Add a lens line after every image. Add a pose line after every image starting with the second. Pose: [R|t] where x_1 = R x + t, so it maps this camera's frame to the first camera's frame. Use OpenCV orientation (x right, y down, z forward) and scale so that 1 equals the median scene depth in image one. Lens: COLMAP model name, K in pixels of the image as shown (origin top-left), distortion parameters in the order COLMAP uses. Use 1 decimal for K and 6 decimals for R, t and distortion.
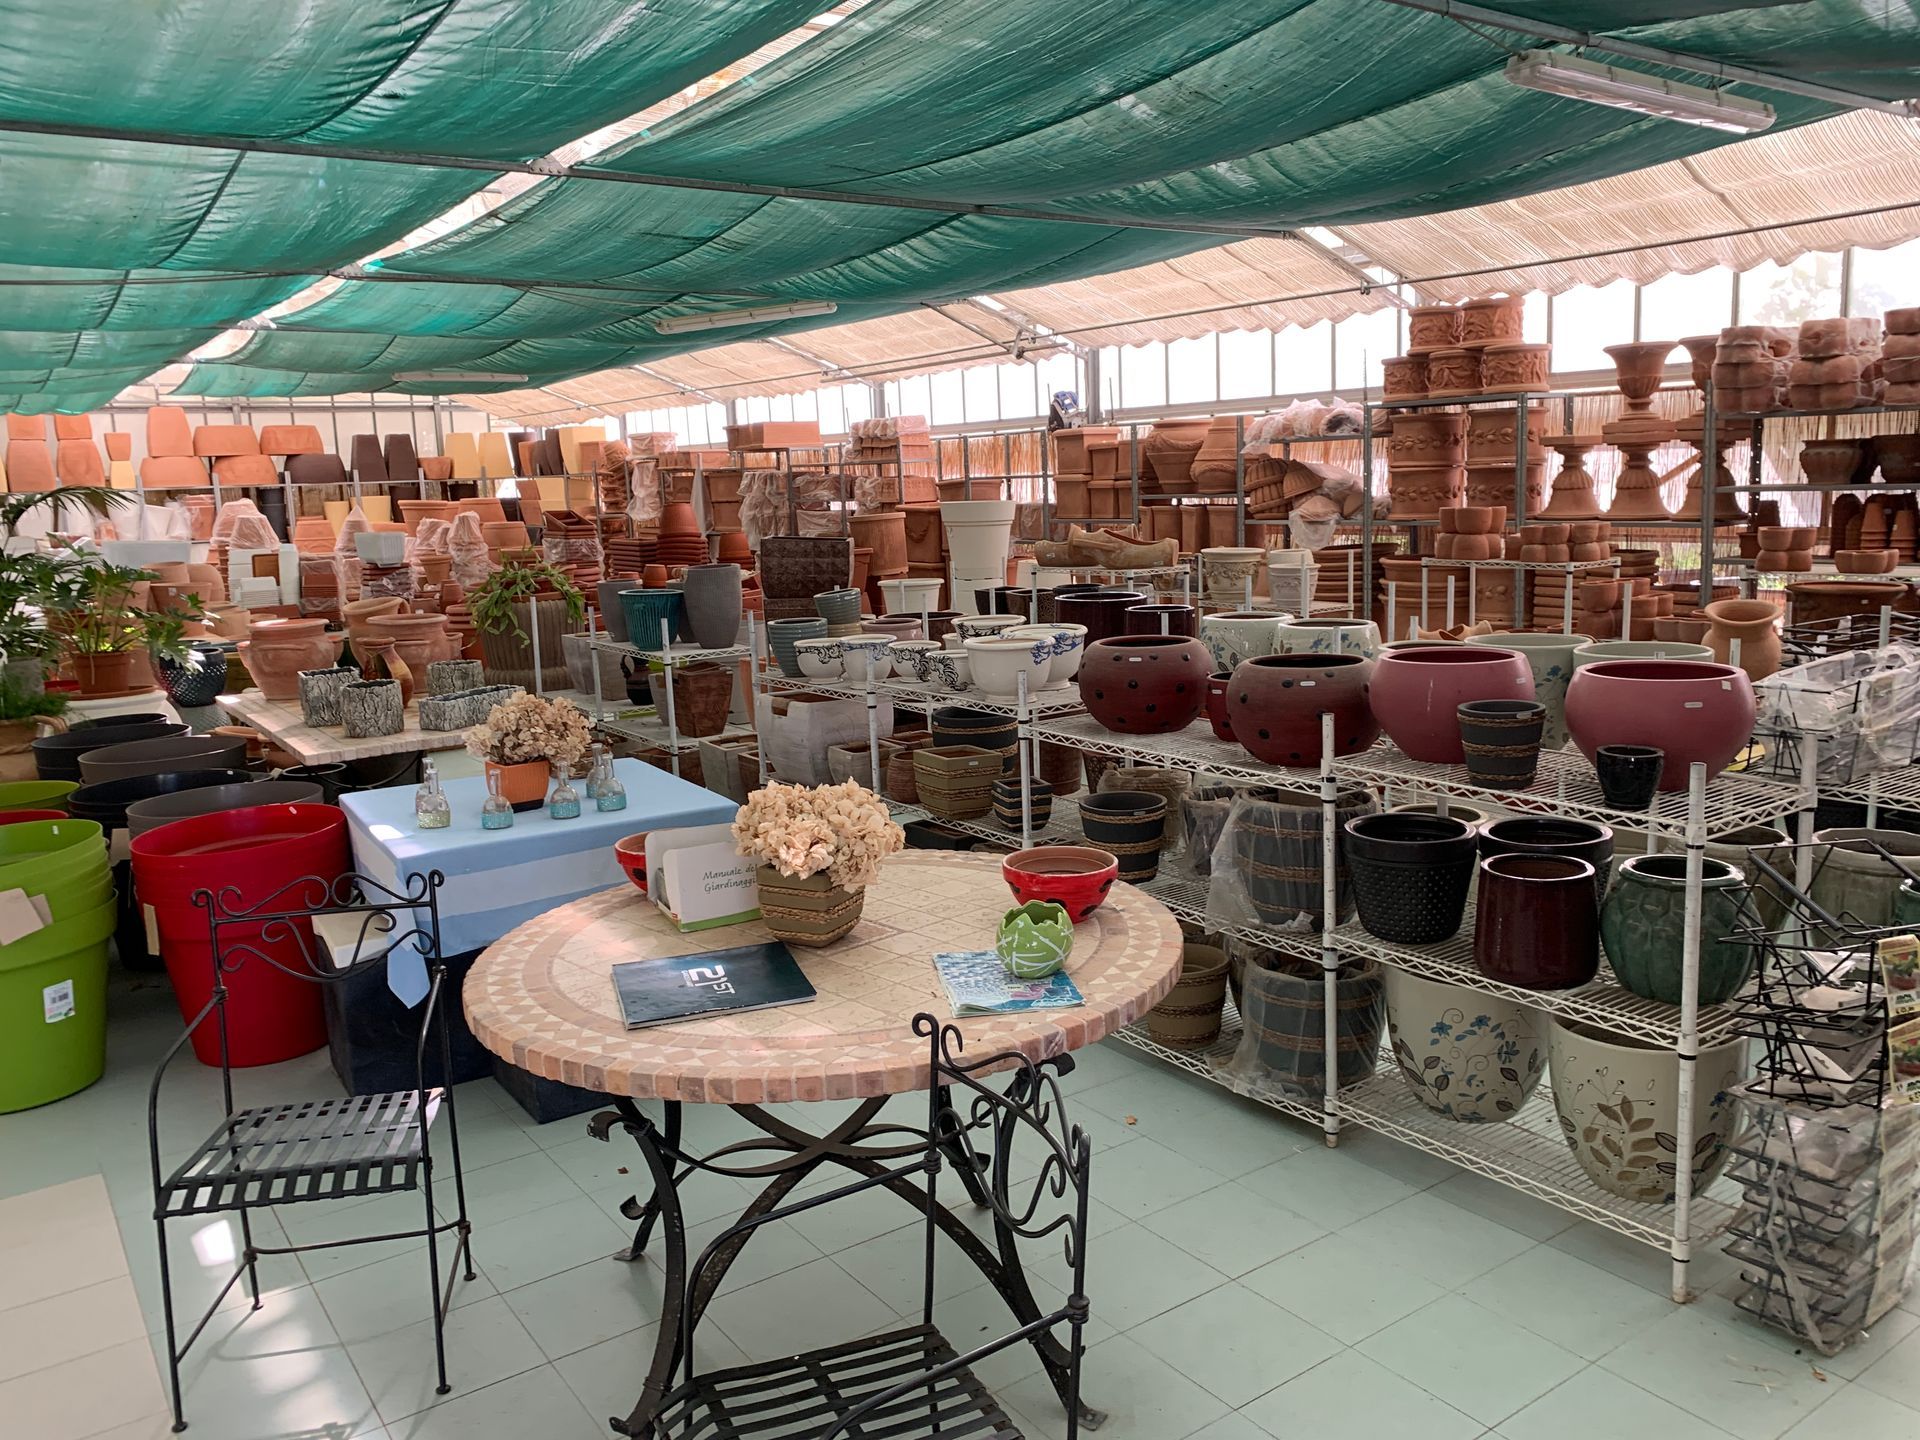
lens RADIAL K [[1432.5, 0, 956.6], [0, 1432.5, 712.1], [0, 0, 1]] dist [0.026440, -0.038653]
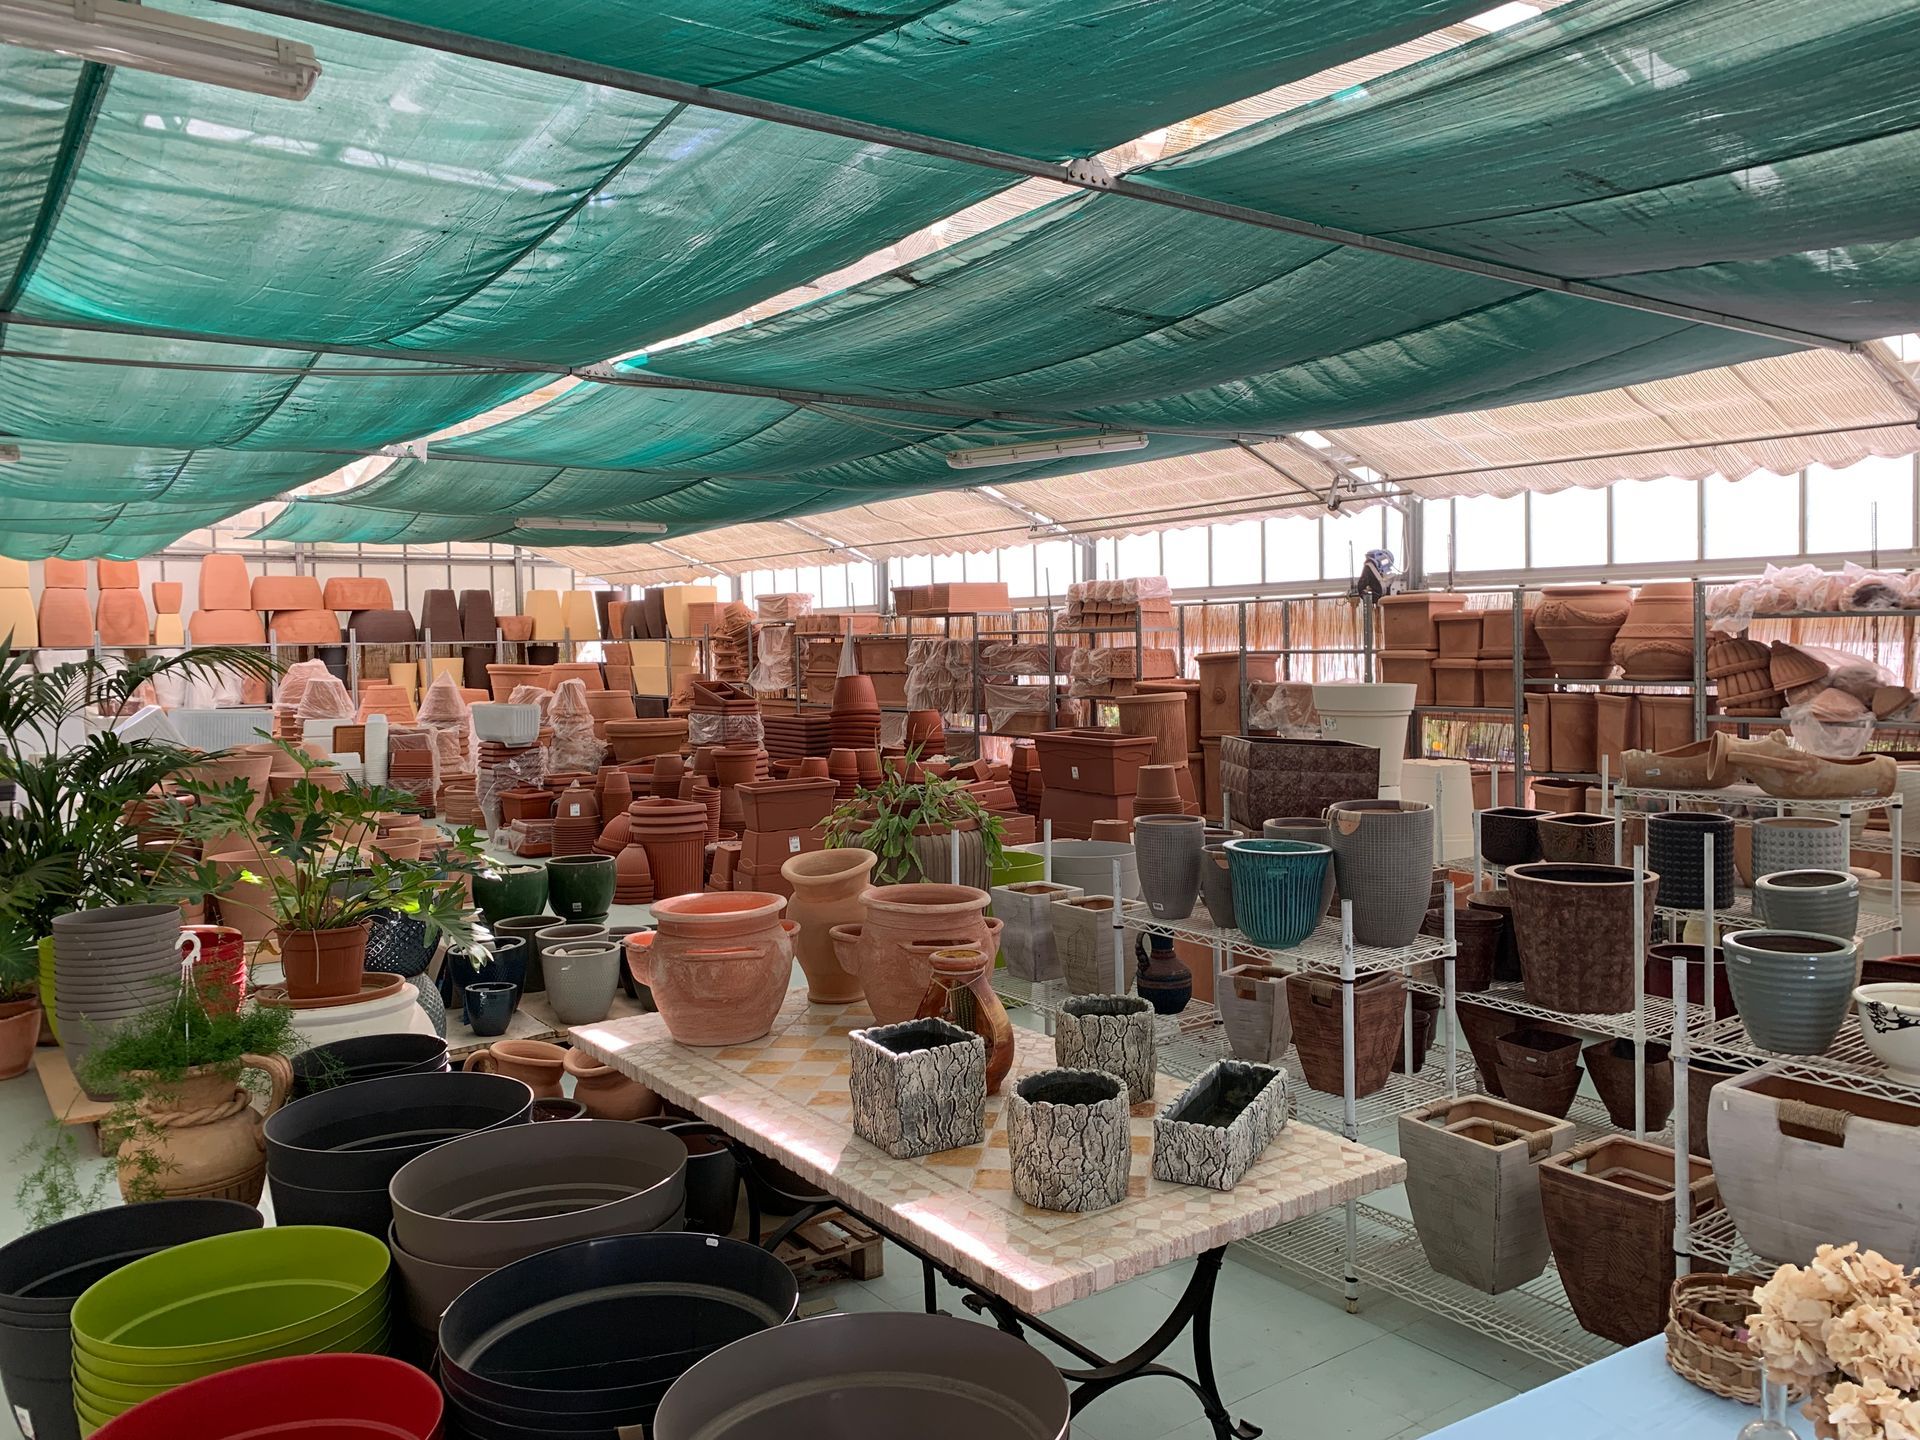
lens RADIAL K [[1432.5, 0, 955.2], [0, 1432.5, 720.0], [0, 0, 1]] dist [0.026440, -0.038653]
pose [[0.999754, 0.017464, 0.013678, -0.269098], [-0.015866, 0.993880, -0.109321, -0.051934], [-0.015504, 0.109077, 0.993912, 0.303873]]
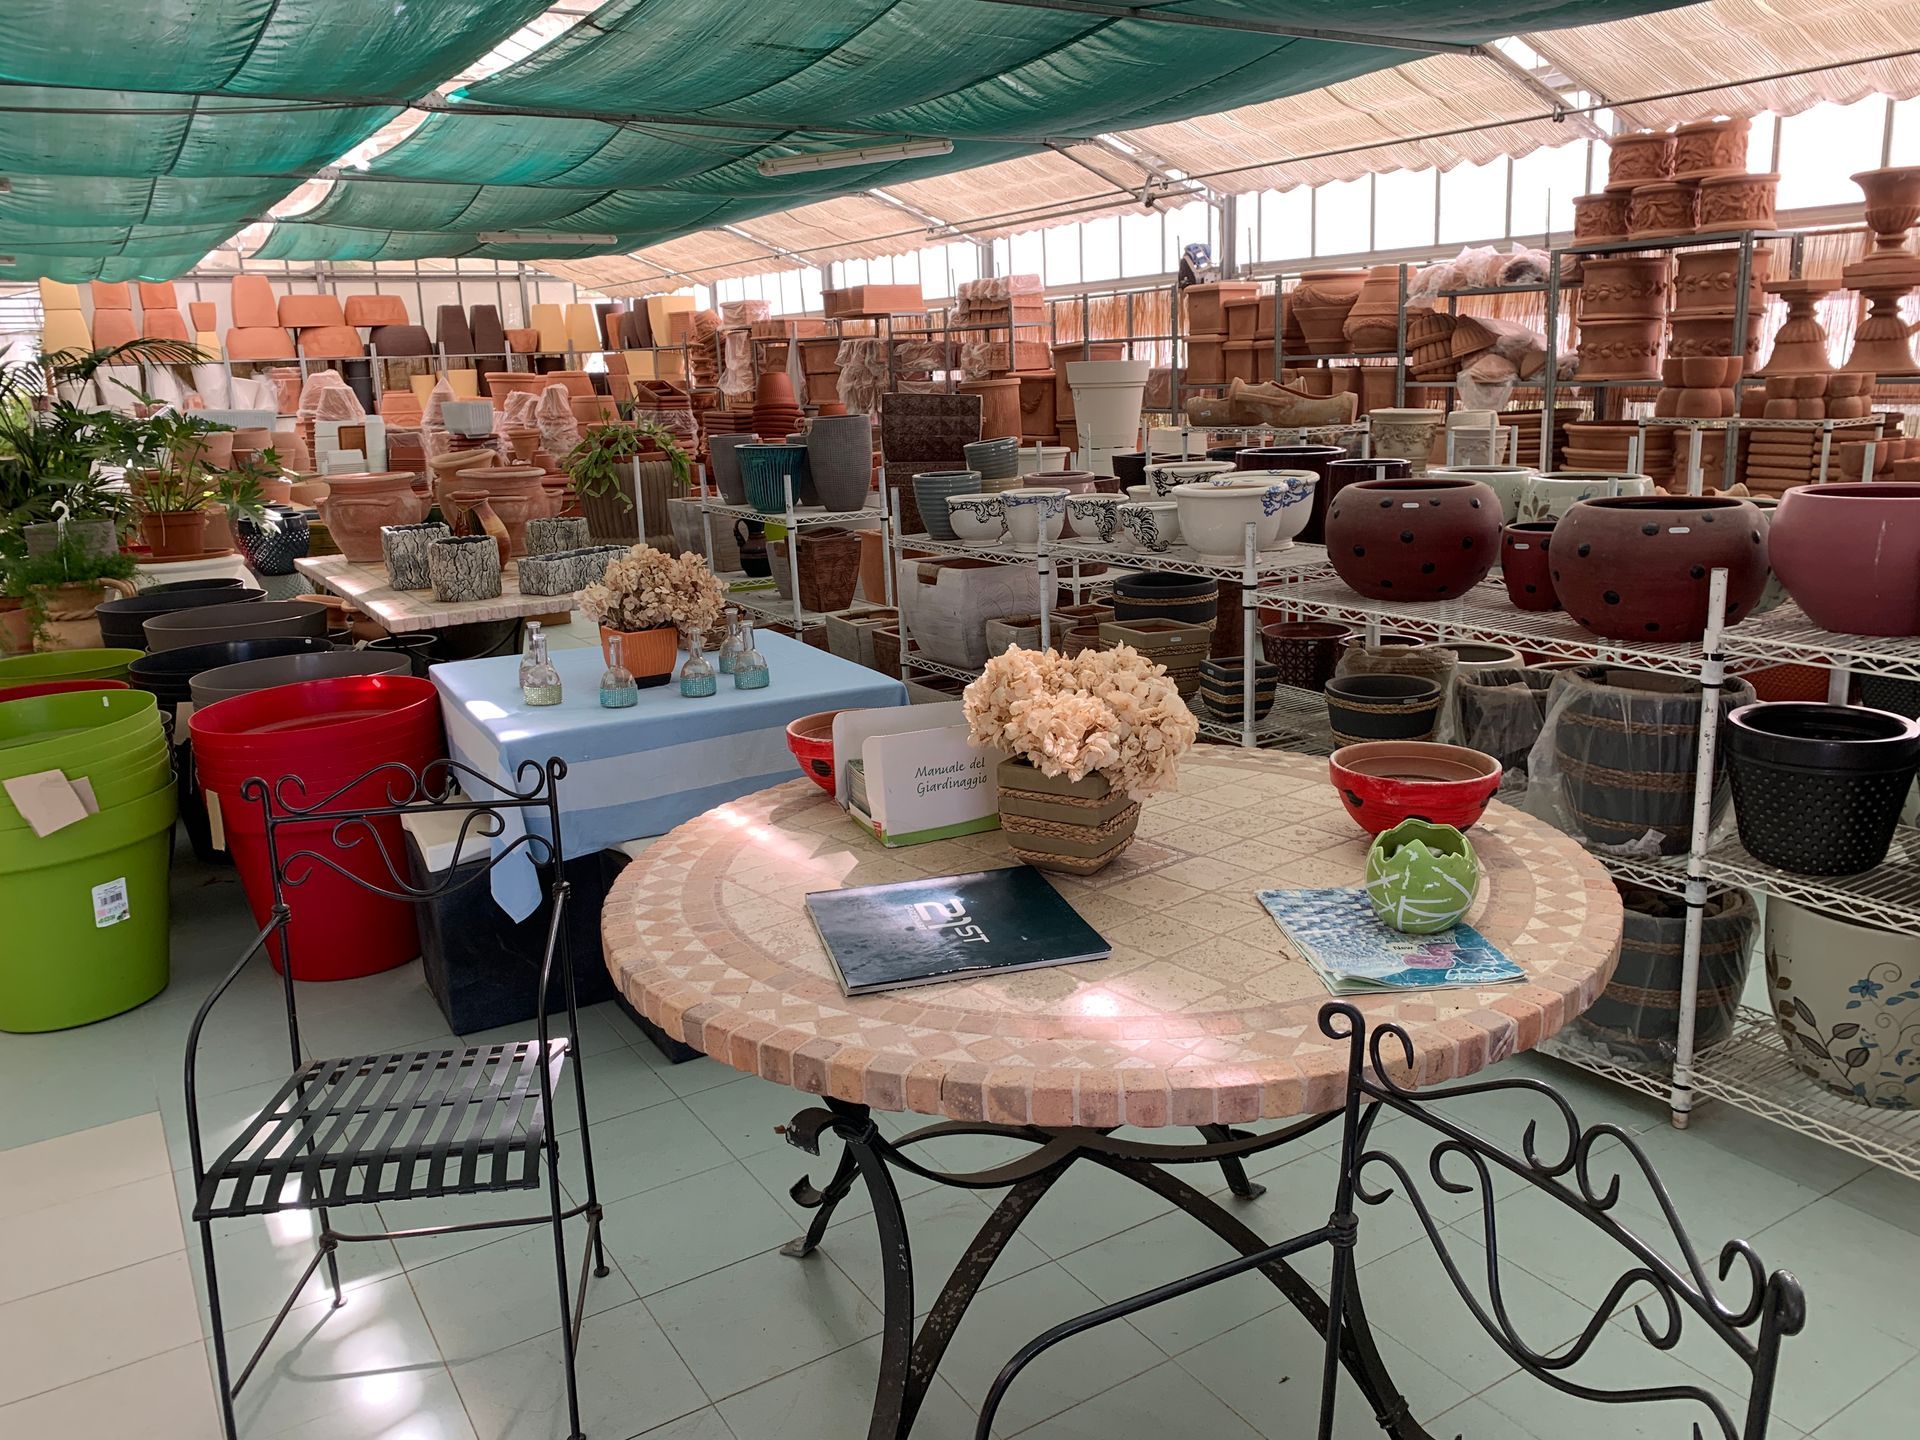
lens RADIAL K [[1432.5, 0, 956.1], [0, 1432.5, 706.0], [0, 0, 1]] dist [0.026440, -0.038653]
pose [[0.998430, 0.014203, -0.054177, -0.037128], [-0.010271, 0.997339, 0.072182, 0.008605], [0.055058, -0.071512, 0.995919, 0.086783]]
